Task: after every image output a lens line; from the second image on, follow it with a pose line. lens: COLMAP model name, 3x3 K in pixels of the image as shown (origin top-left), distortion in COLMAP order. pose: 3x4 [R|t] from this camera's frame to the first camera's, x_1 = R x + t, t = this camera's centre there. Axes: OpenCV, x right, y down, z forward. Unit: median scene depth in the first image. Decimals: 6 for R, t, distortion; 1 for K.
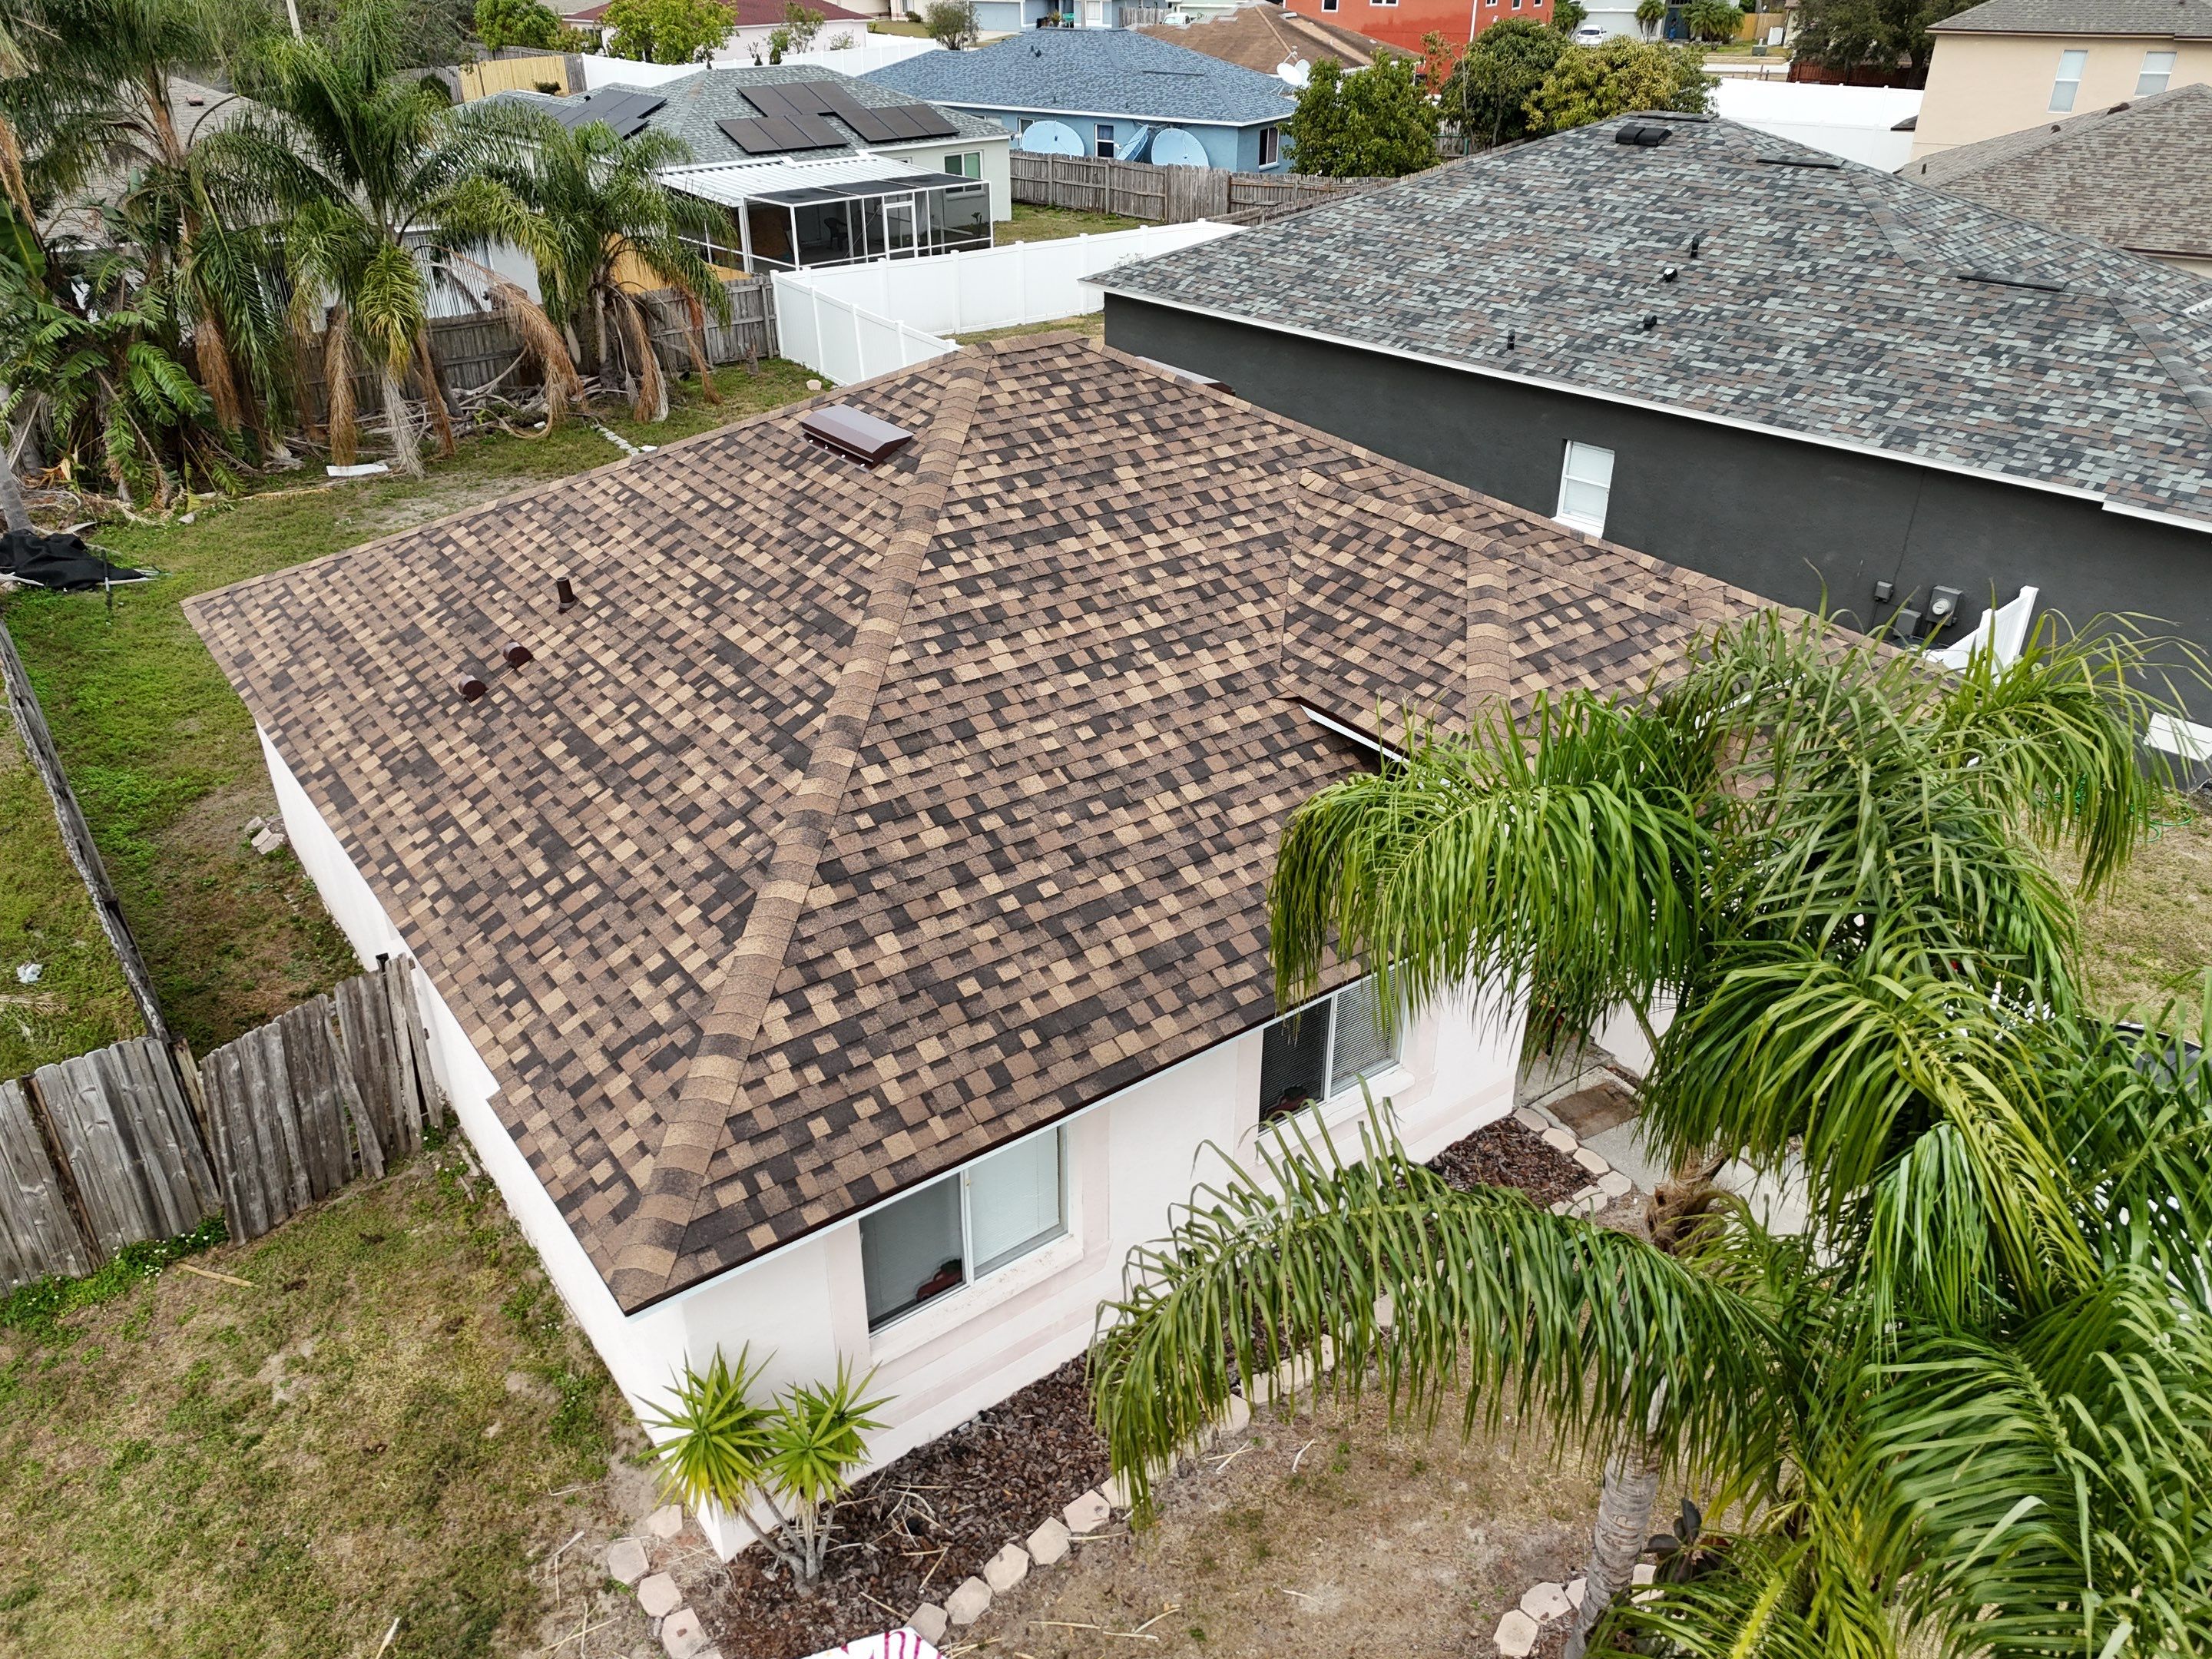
lens RADIAL K [[1593.5, 0, 1112.9], [0, 1593.5, 832.4], [0, 0, 1]] dist [0.155669, -0.202457]
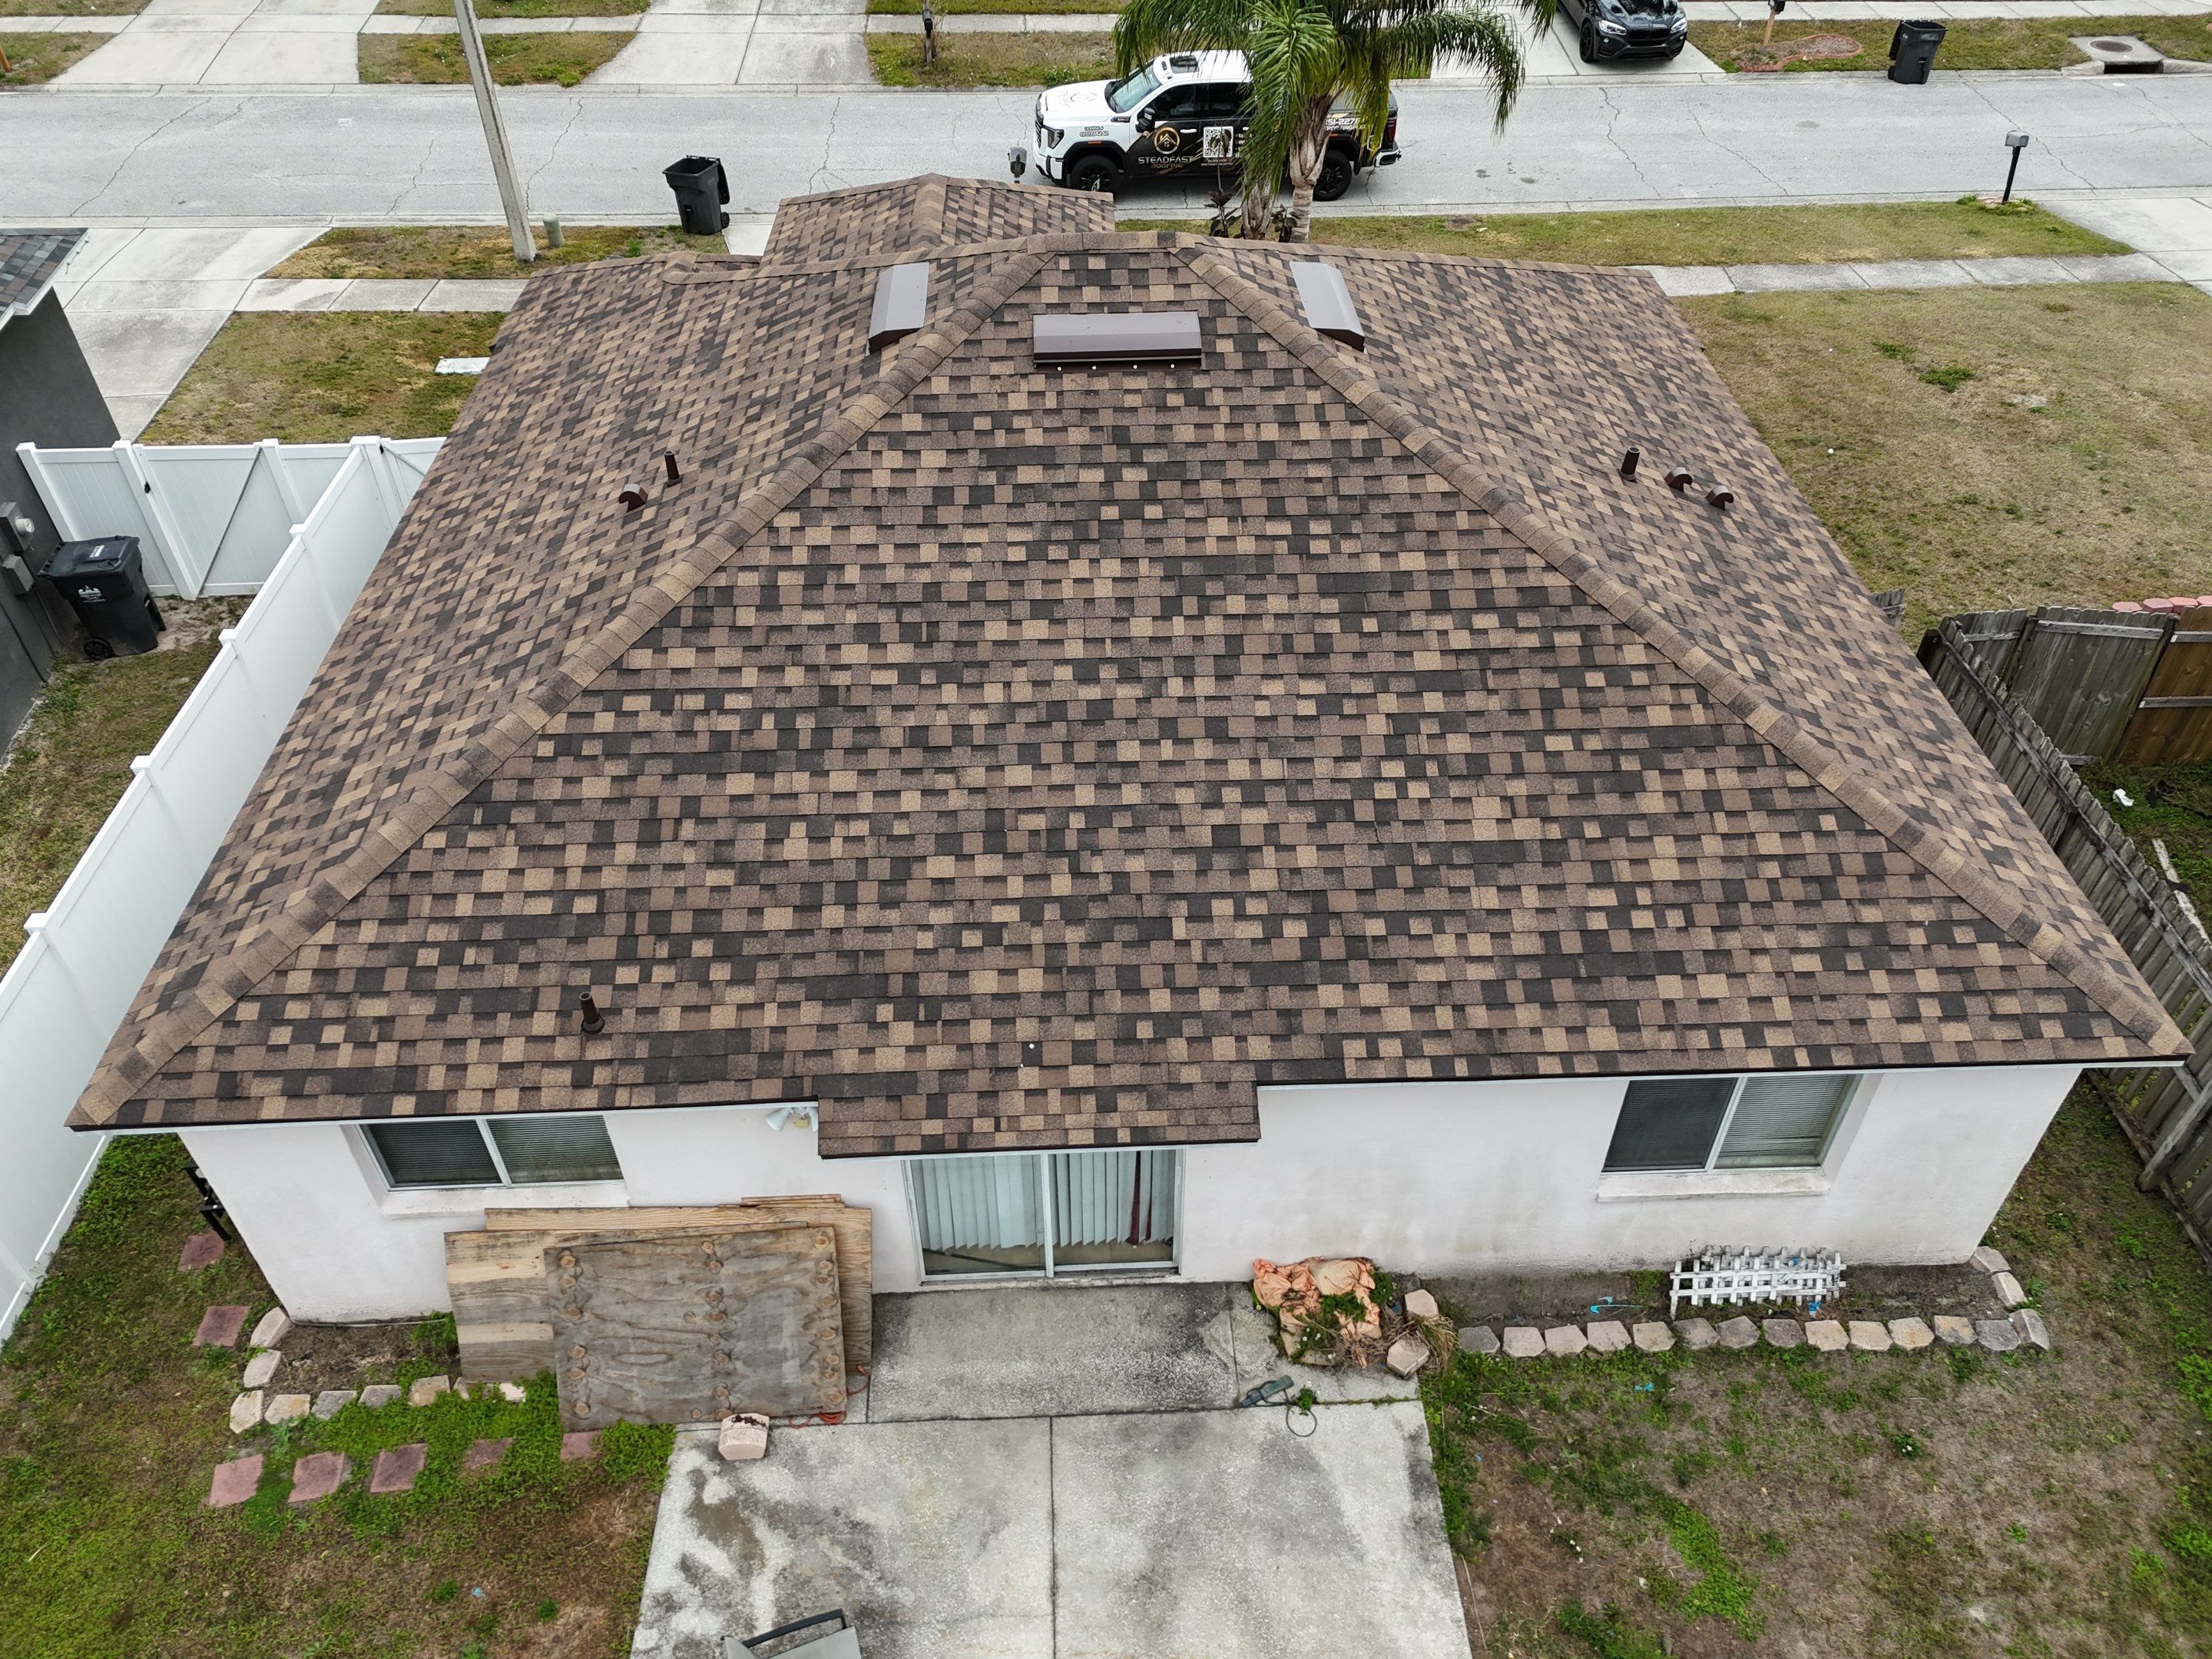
lens RADIAL K [[1583.6, 0, 1114.3], [0, 1583.6, 822.9], [0, 0, 1]] dist [0.197998, -0.412901]
pose [[-0.829691, -0.367944, 0.419797, -0.618634], [0.274196, 0.386427, 0.880620, -1.091292], [-0.486240, 0.845749, -0.219726, 1.685315]]
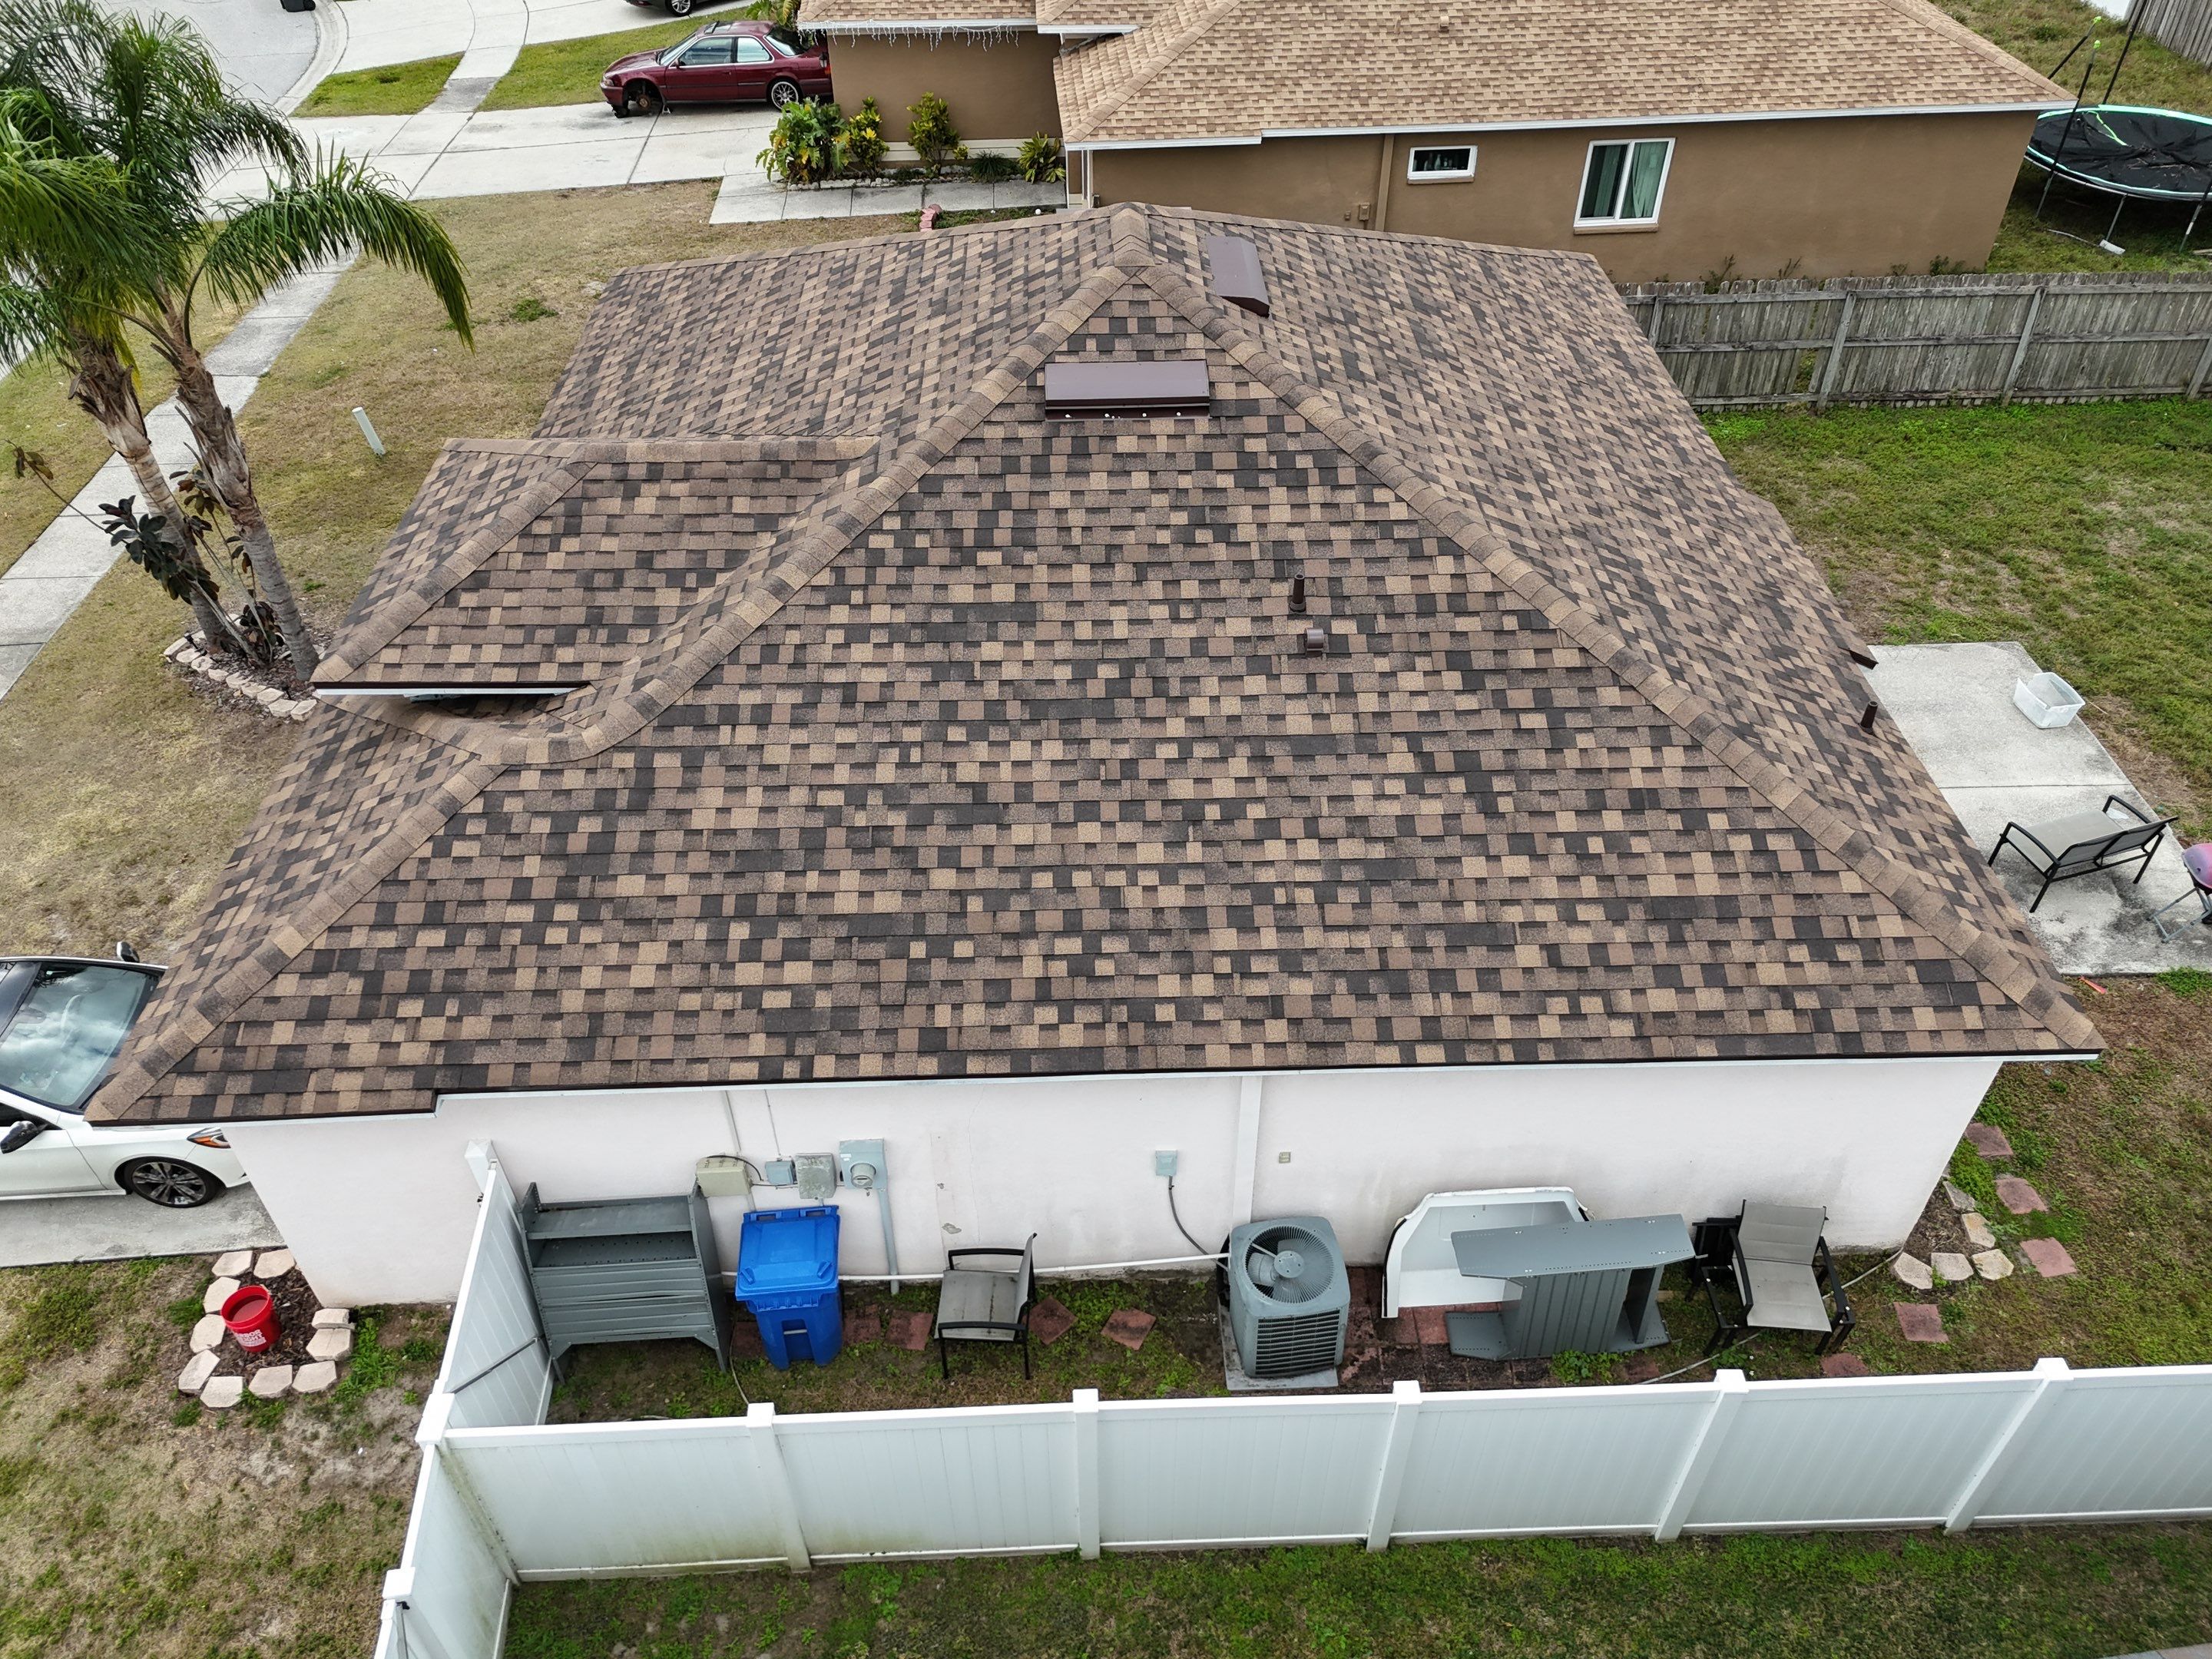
lens RADIAL K [[1593.5, 0, 1112.9], [0, 1593.5, 832.4], [0, 0, 1]] dist [0.155669, -0.202457]
pose [[-0.567480, 0.542324, -0.619558, 0.813424], [-0.399159, 0.476927, 0.783079, -0.991821], [0.720166, 0.691684, -0.054173, 1.483808]]
